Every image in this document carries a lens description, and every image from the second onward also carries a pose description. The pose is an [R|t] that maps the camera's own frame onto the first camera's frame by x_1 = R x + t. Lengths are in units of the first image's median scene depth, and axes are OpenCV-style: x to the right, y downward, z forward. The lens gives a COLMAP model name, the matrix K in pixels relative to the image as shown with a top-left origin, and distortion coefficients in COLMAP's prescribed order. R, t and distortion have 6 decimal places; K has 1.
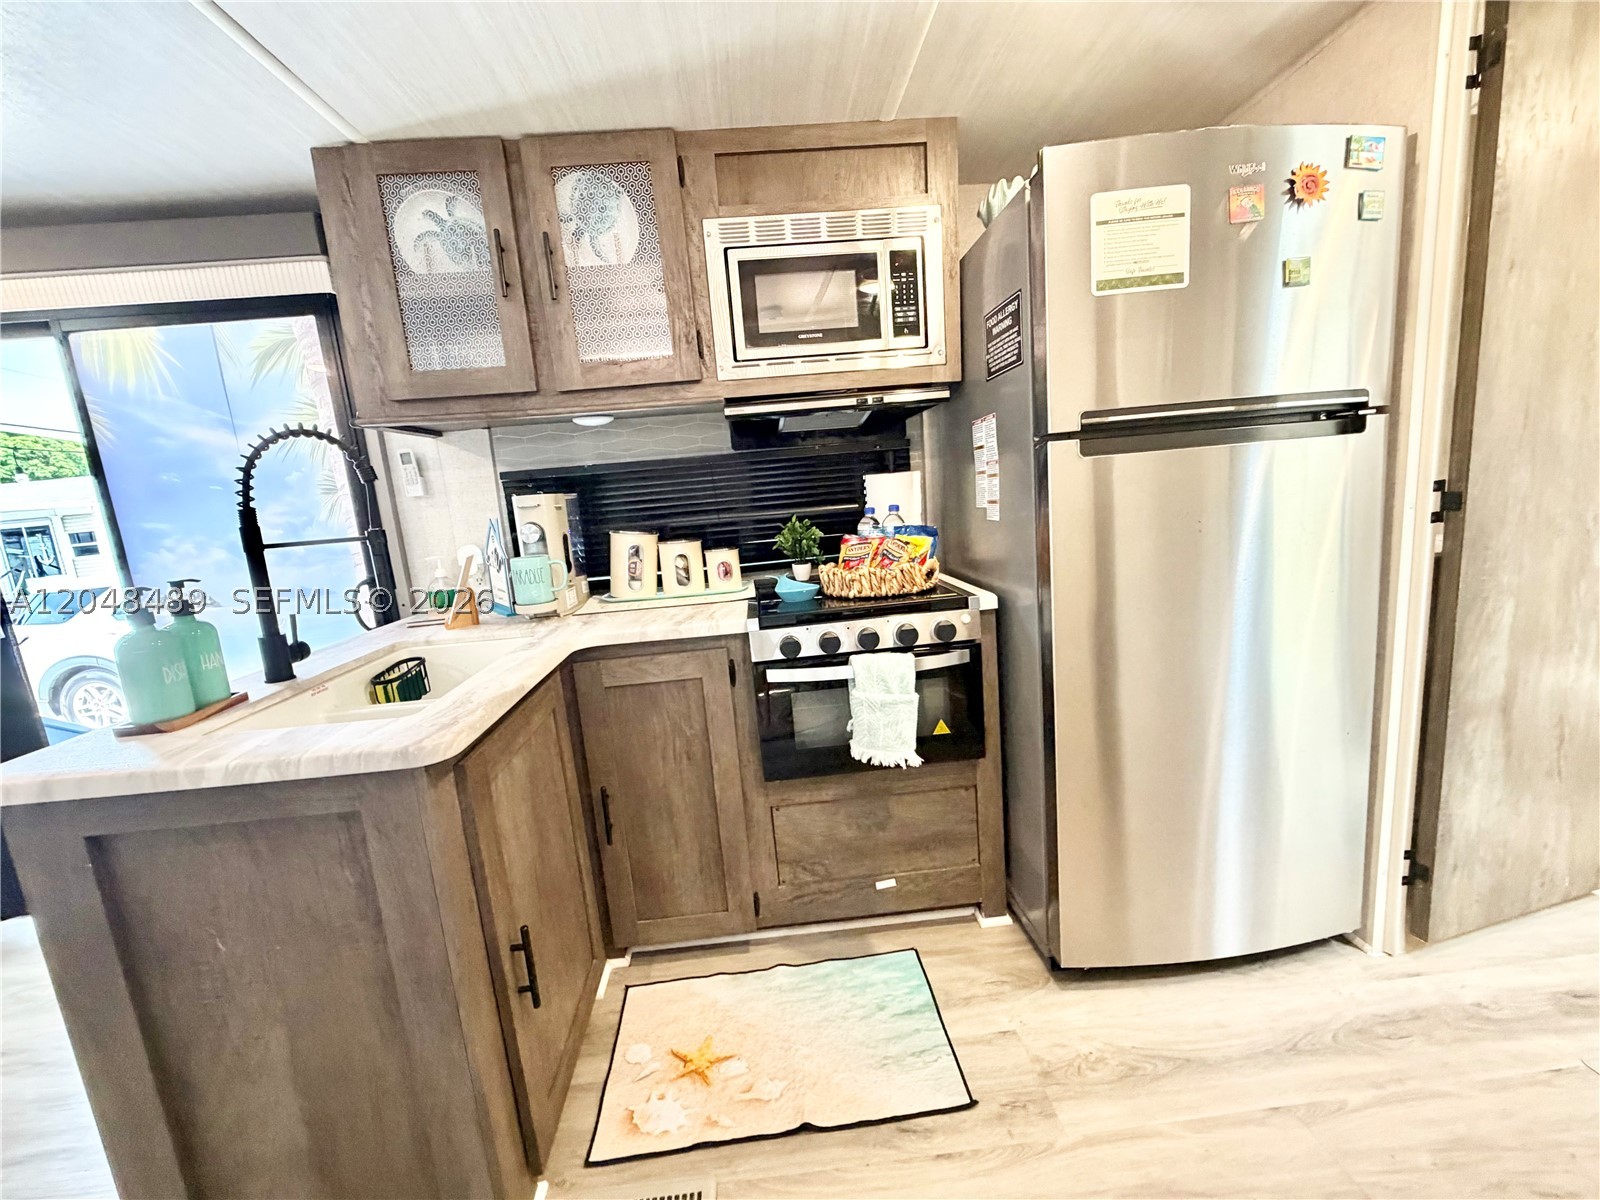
lens RADIAL K [[646.9, 0, 789.9], [0, 646.9, 600.9], [0, 0, 1]] dist [-0.000116, 0.000701]
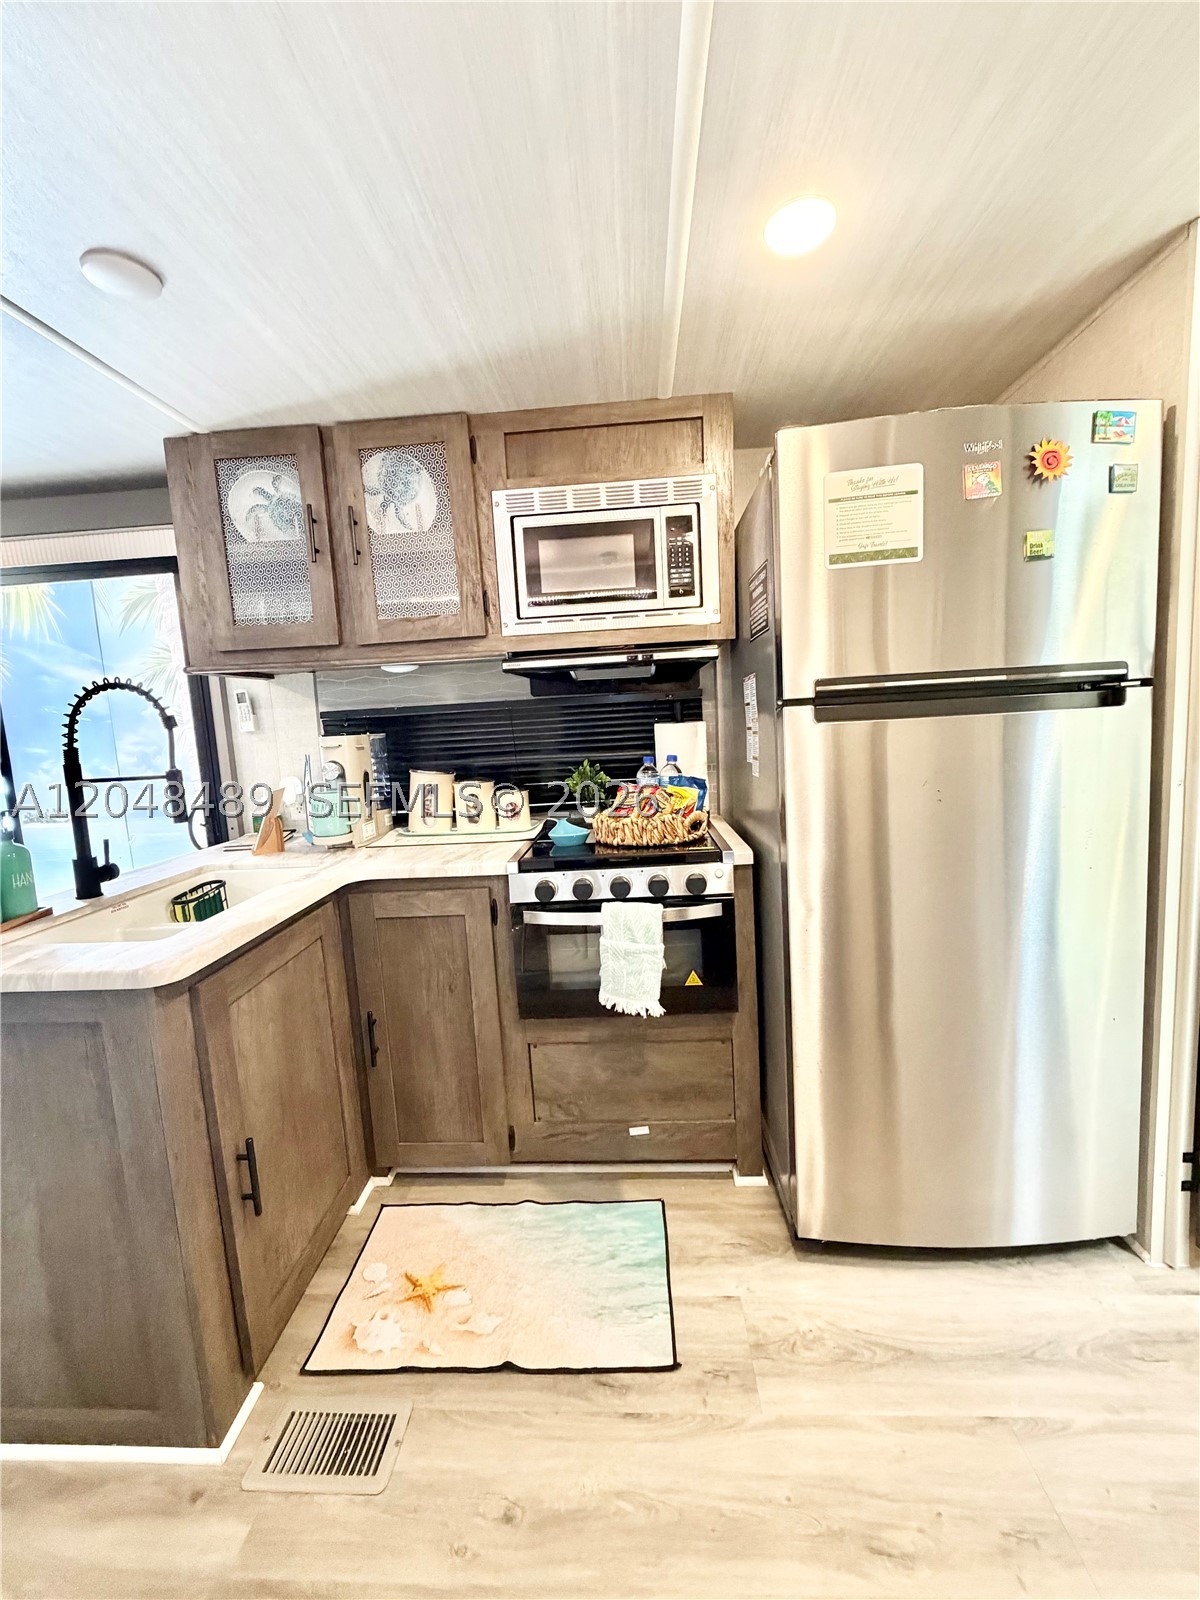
lens RADIAL K [[646.9, 0, 597.3], [0, 646.9, 794.1], [0, 0, 1]] dist [-0.000116, 0.000701]
pose [[0.992084, 0.040959, -0.118705, 0.200206], [-0.046402, 0.997977, -0.043452, -0.043442], [0.116685, 0.048616, 0.991978, -0.036930]]
